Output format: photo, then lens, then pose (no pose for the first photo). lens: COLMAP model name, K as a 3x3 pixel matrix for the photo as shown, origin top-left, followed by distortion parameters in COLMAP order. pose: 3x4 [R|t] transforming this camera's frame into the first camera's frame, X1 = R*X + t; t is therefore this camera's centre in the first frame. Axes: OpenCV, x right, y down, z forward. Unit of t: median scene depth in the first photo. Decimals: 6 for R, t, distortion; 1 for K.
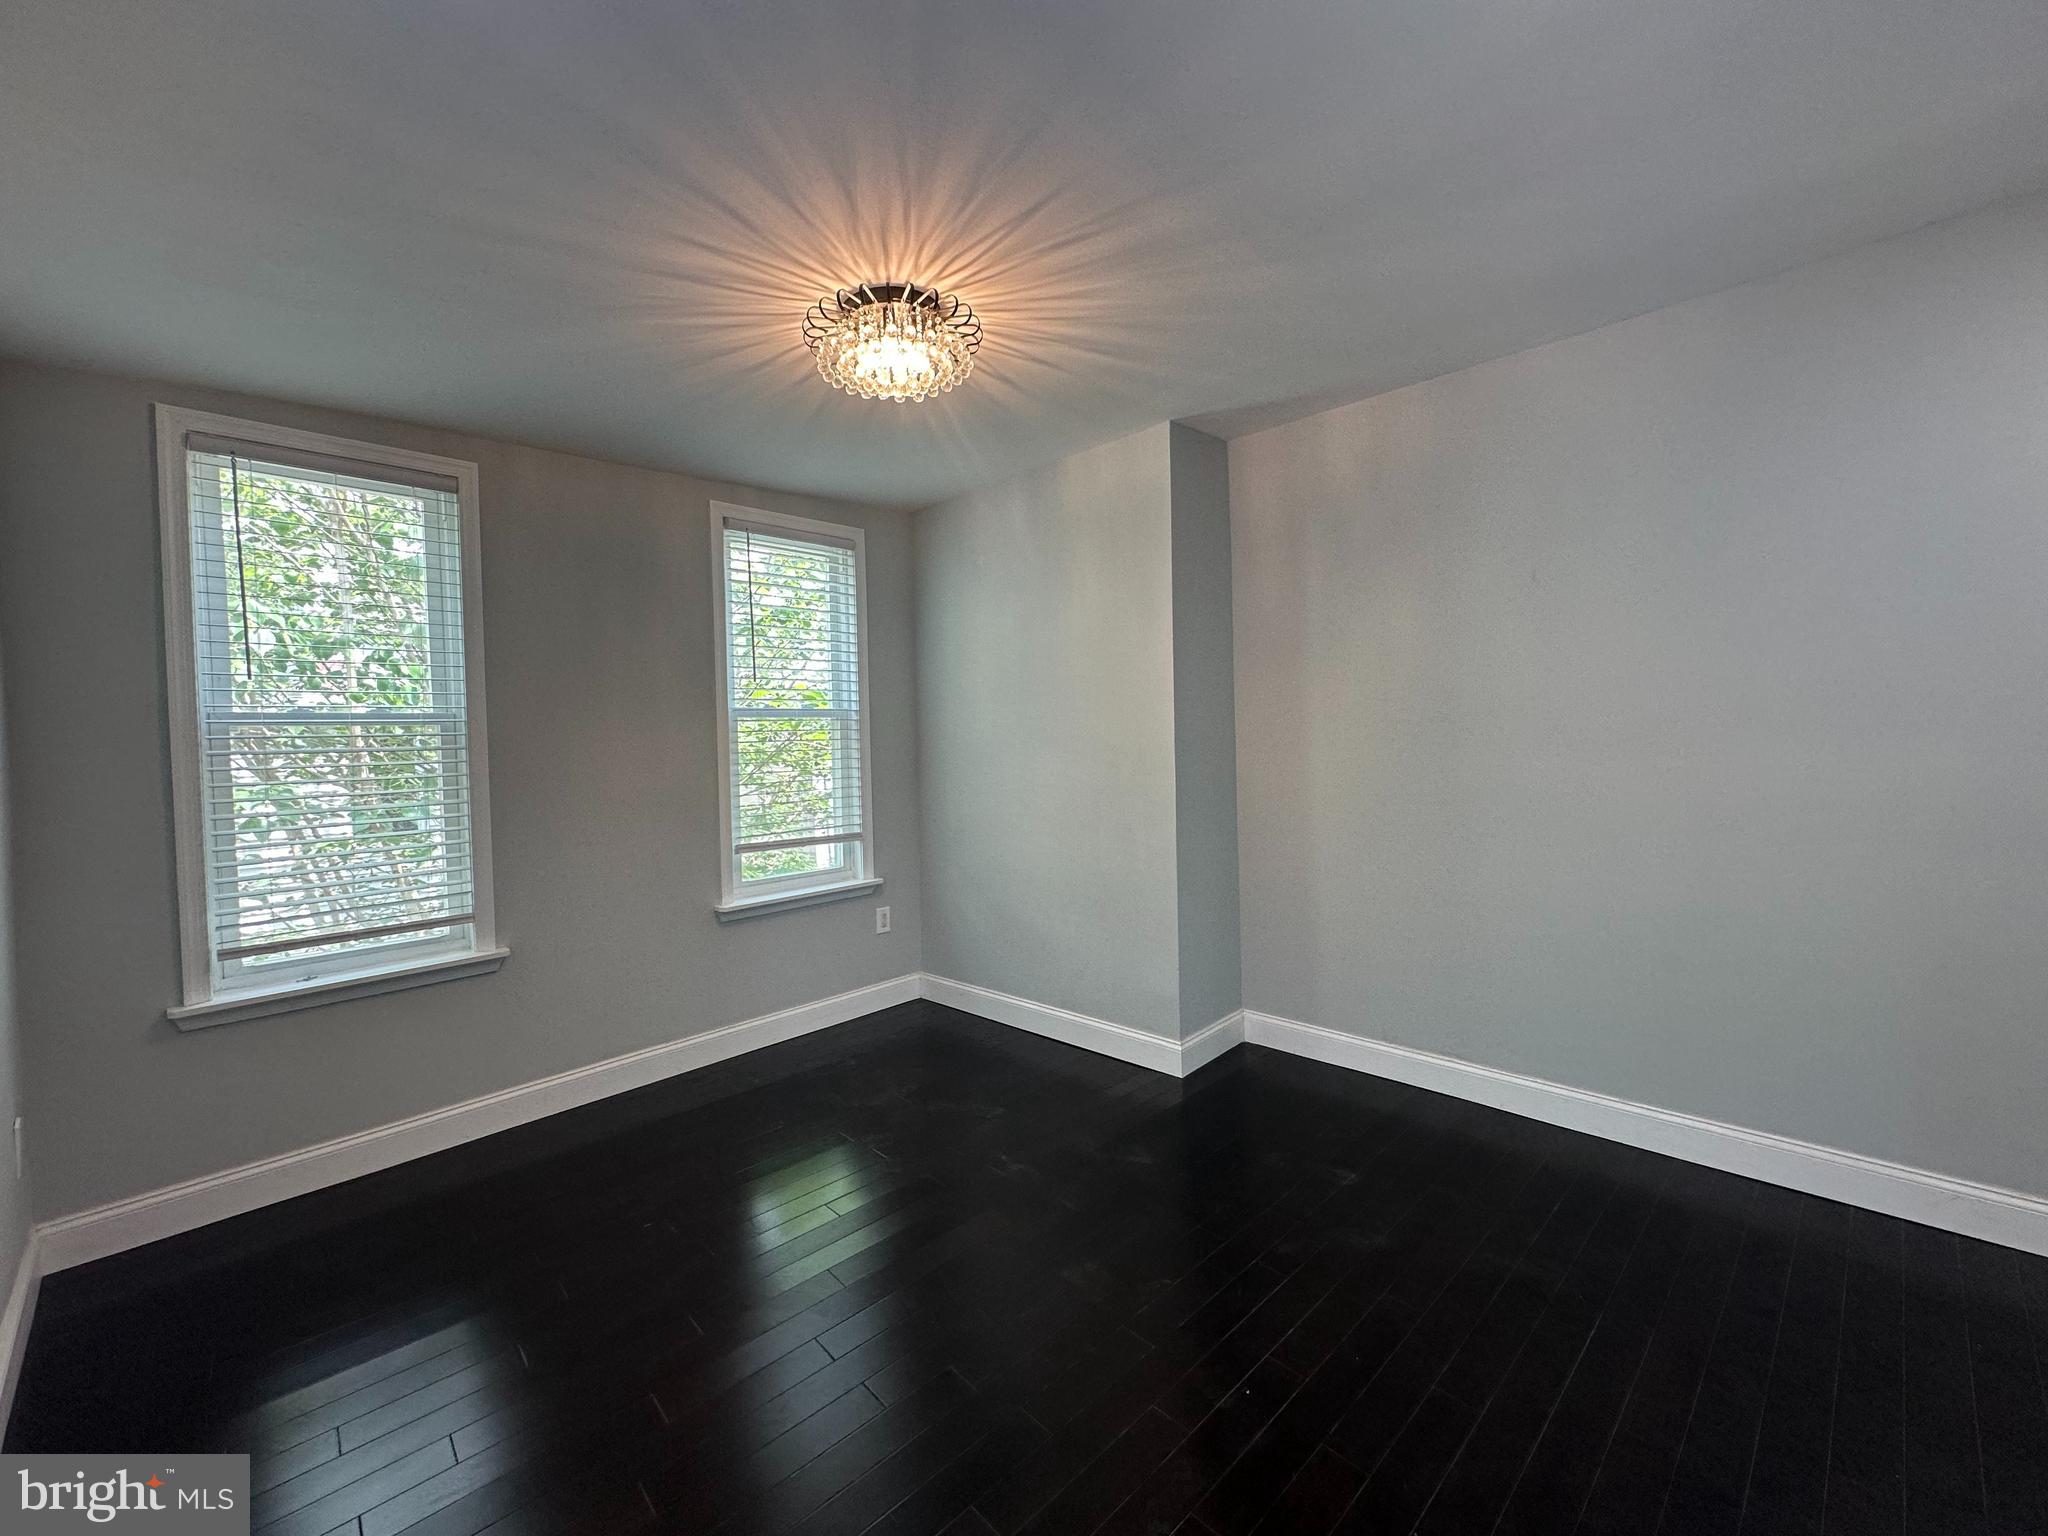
lens RADIAL K [[820.4, 0, 1023.6], [0, 820.4, 766.9], [0, 0, 1]] dist [0.003115, -0.000092]
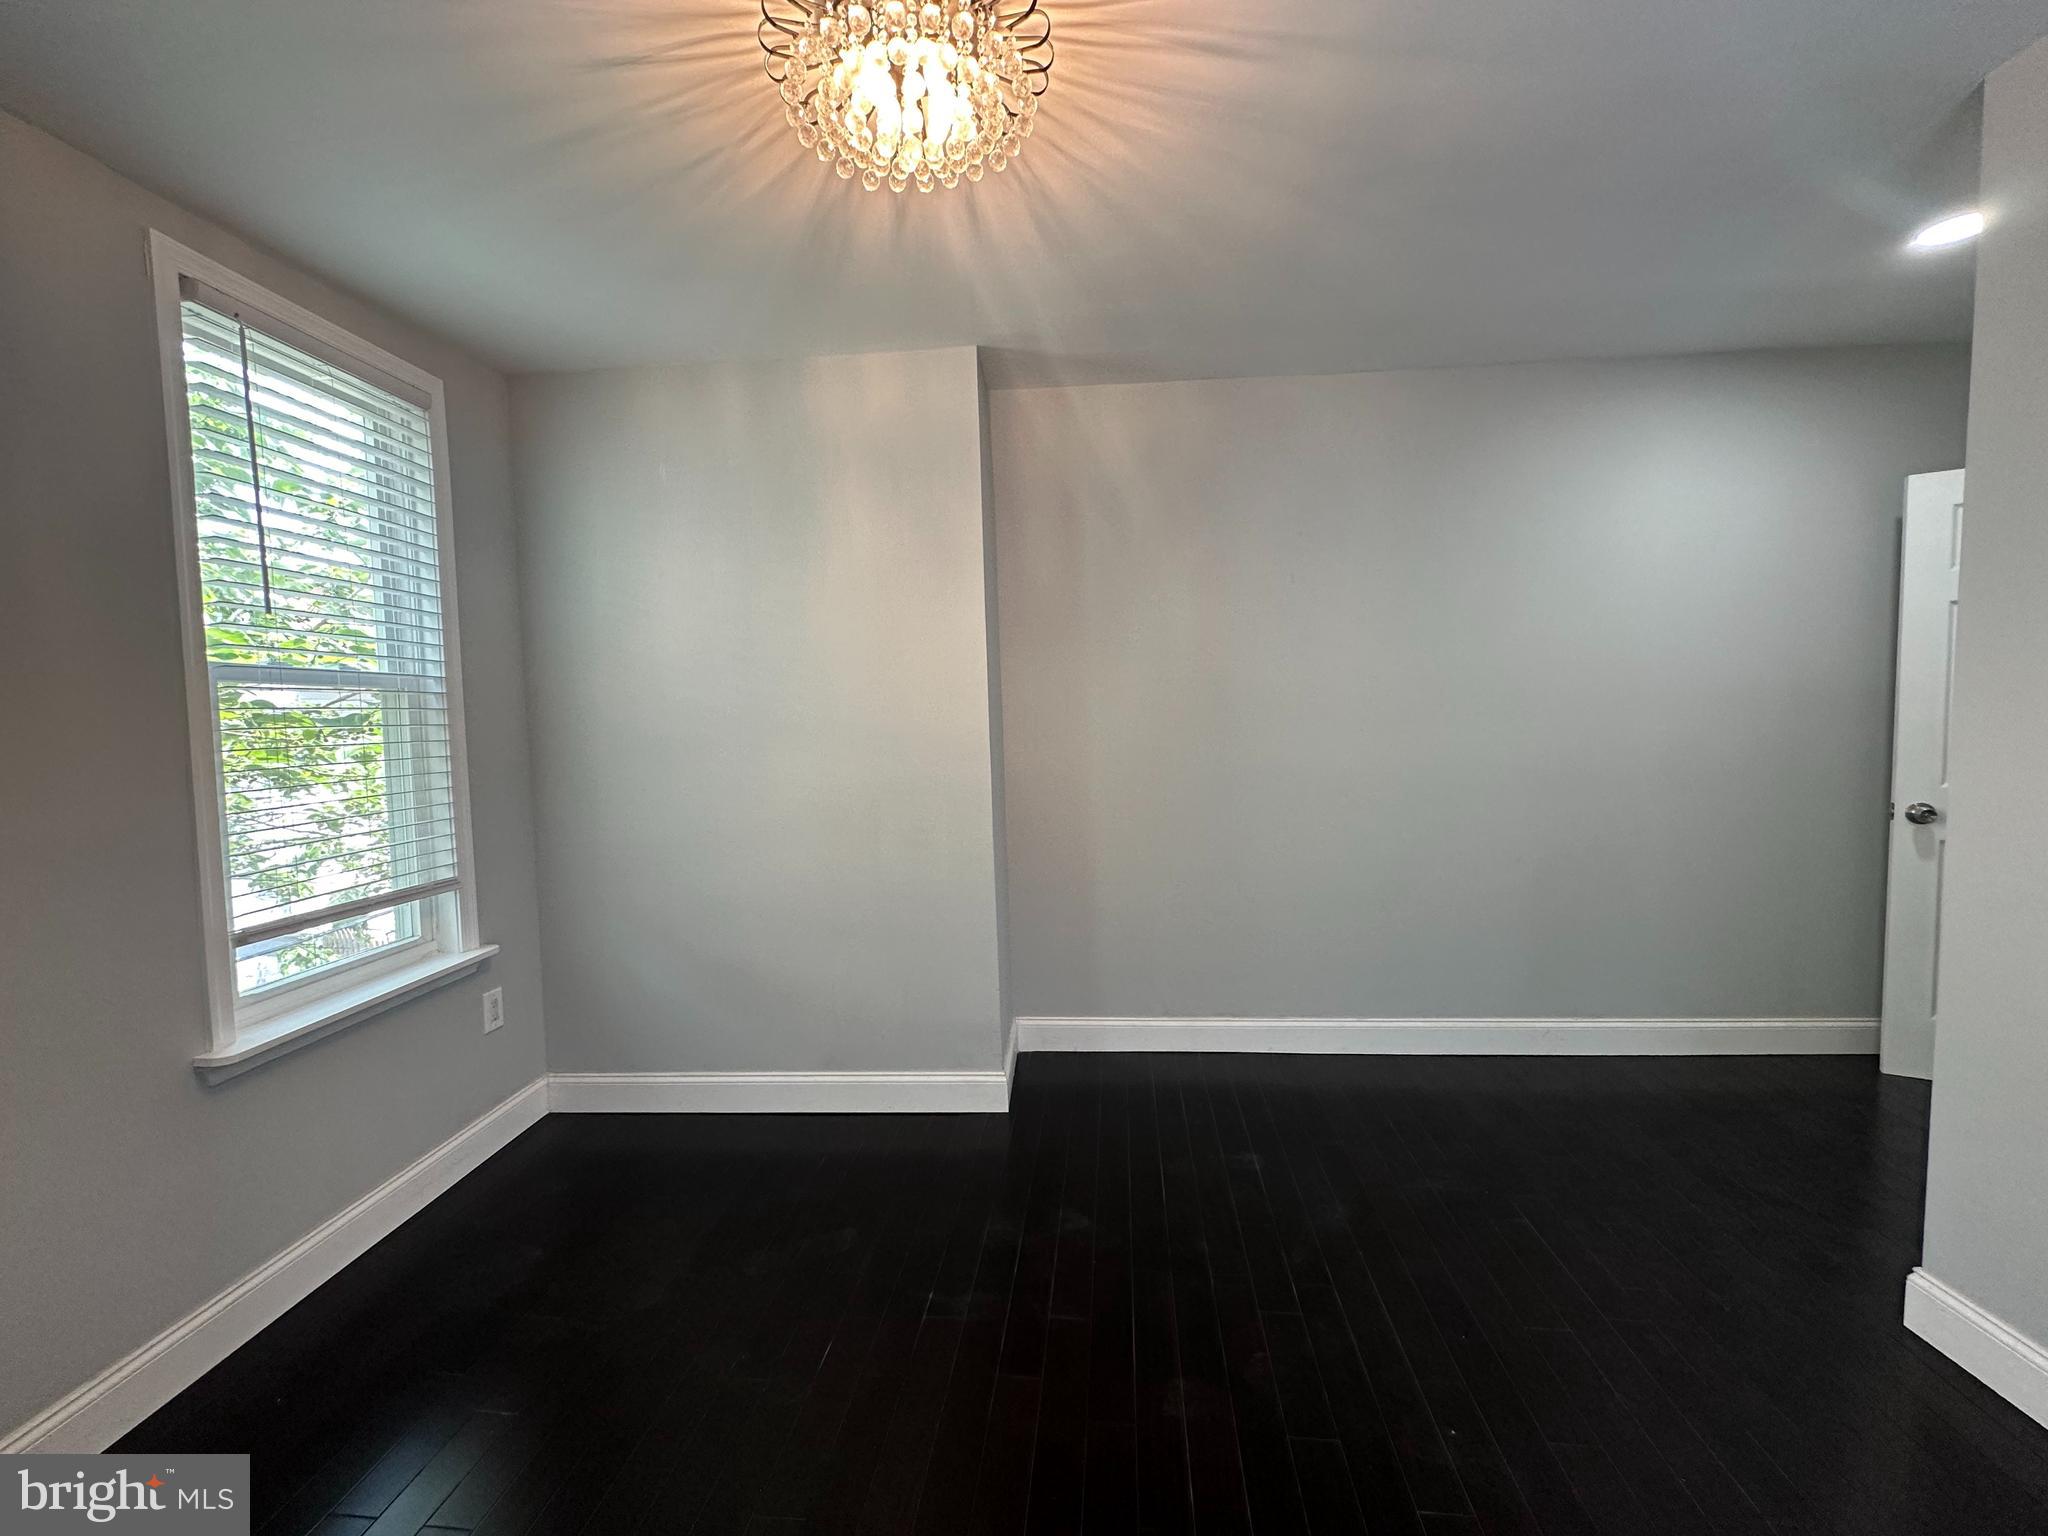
lens RADIAL K [[820.4, 0, 1023.6], [0, 820.4, 766.9], [0, 0, 1]] dist [0.003115, -0.000092]
pose [[0.759486, -0.033885, 0.649640, -0.316771], [0.026175, 0.999426, 0.021529, -0.005183], [-0.649997, 0.000653, 0.759937, 0.297847]]
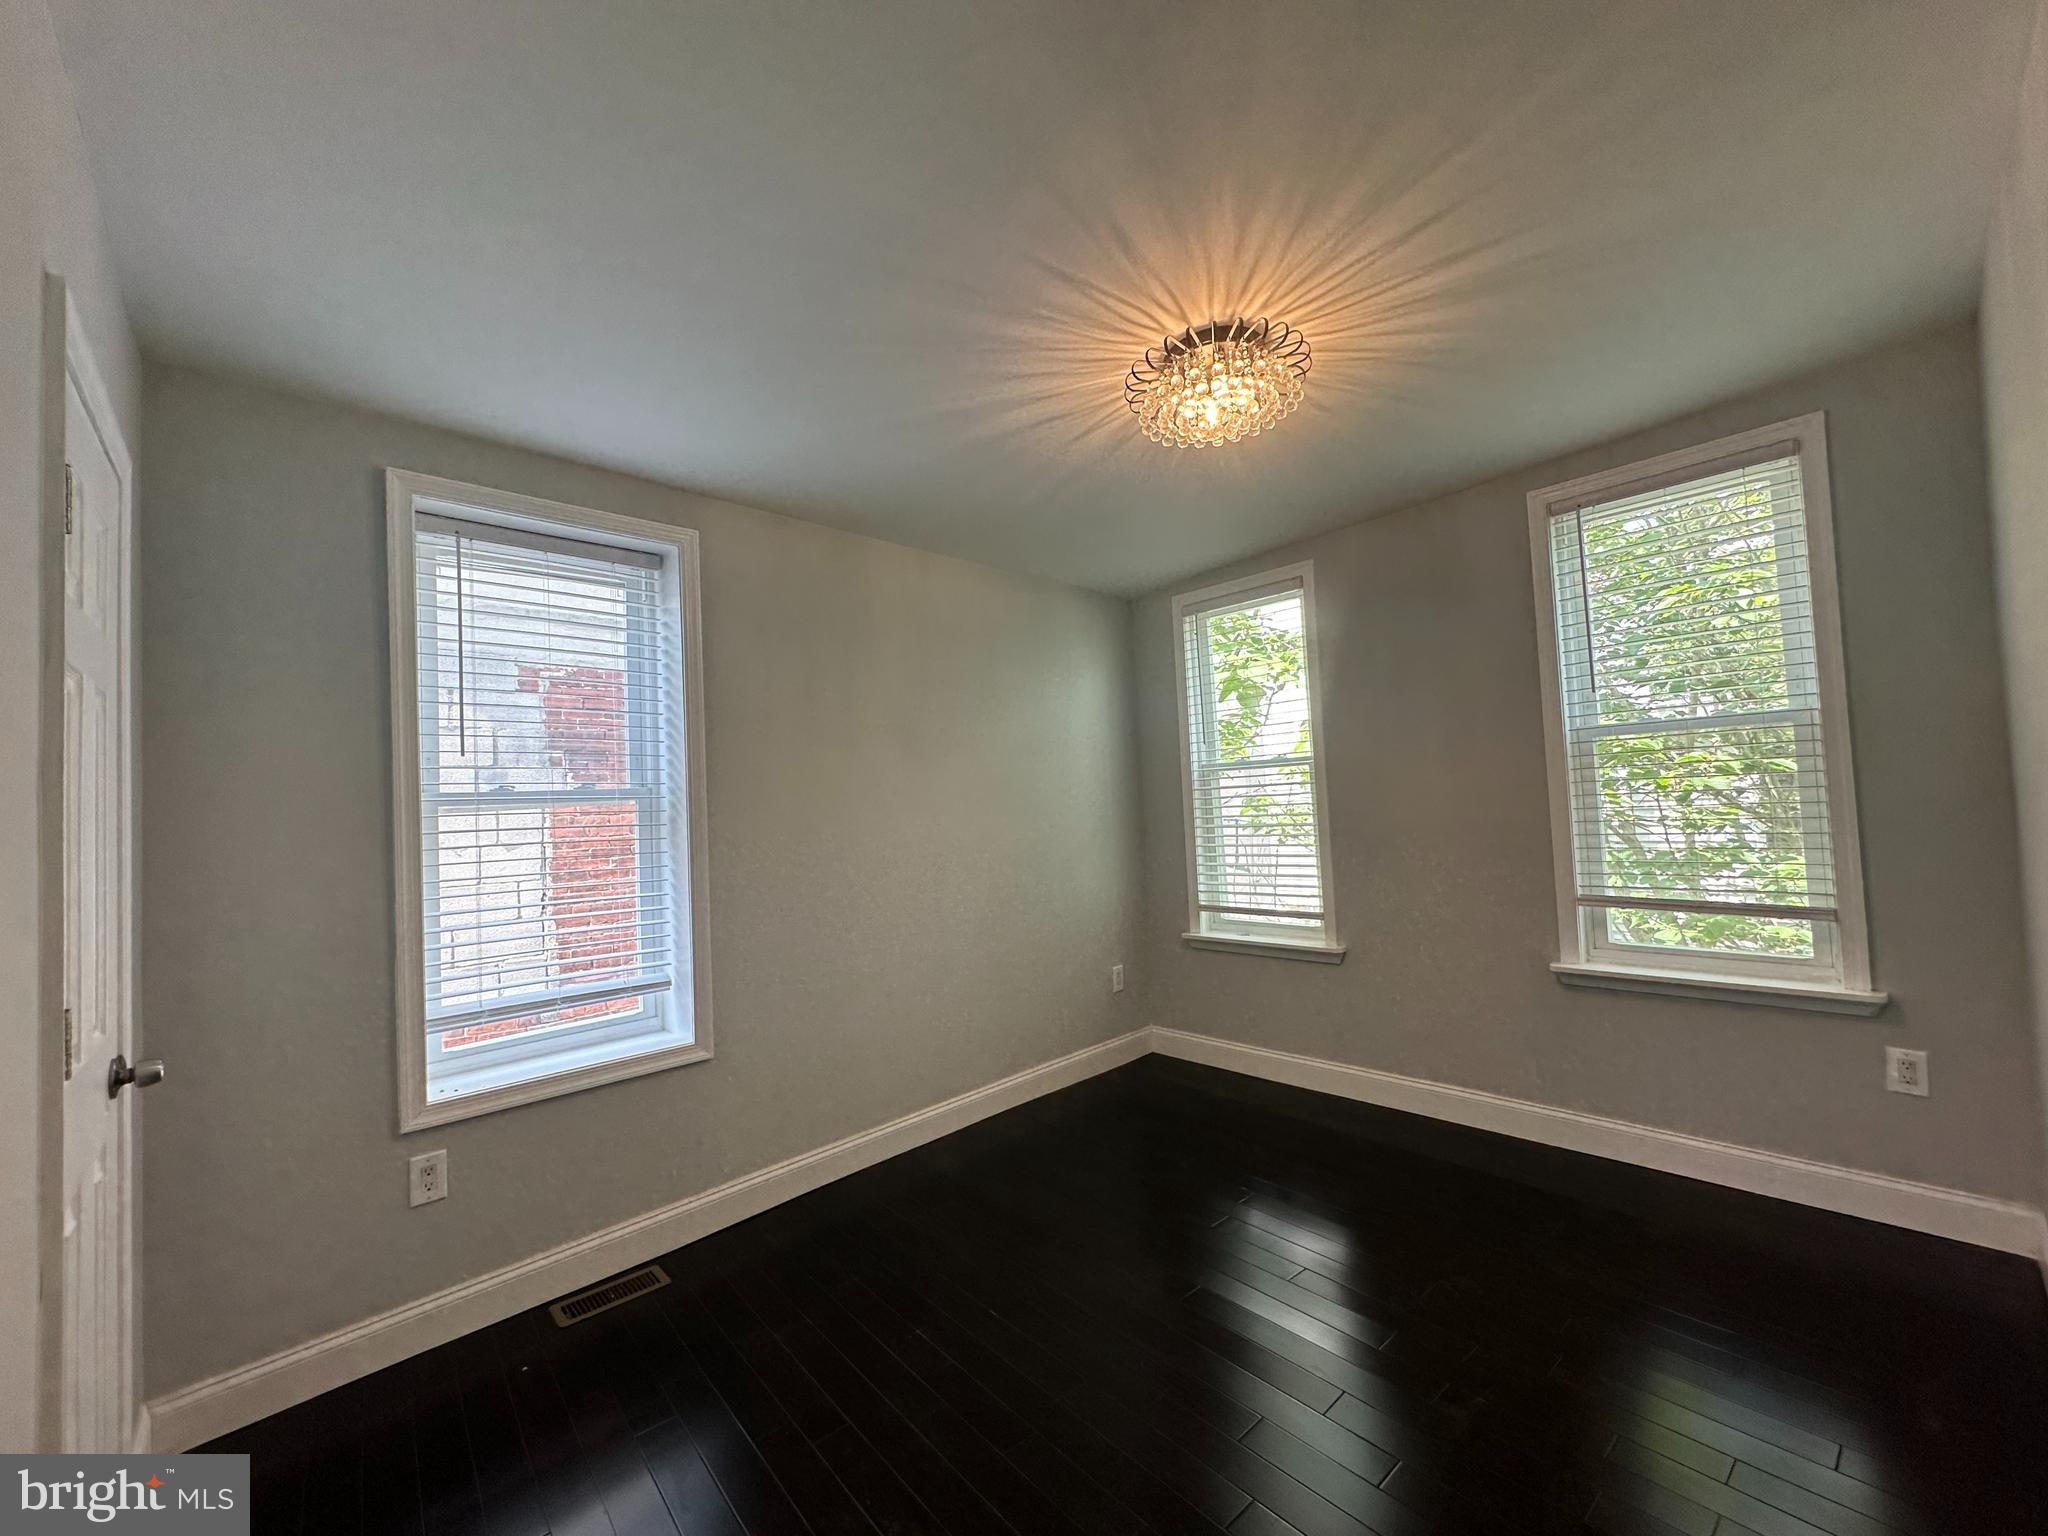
lens RADIAL K [[820.1, 0, 1026.5], [0, 820.1, 766.7], [0, 0, 1]] dist [0.007483, 0.000069]
pose [[-0.050109, -0.012714, -0.998663, 0.514833], [0.018217, 0.999741, -0.013642, -0.031992], [0.998578, -0.018876, -0.049864, 0.507400]]
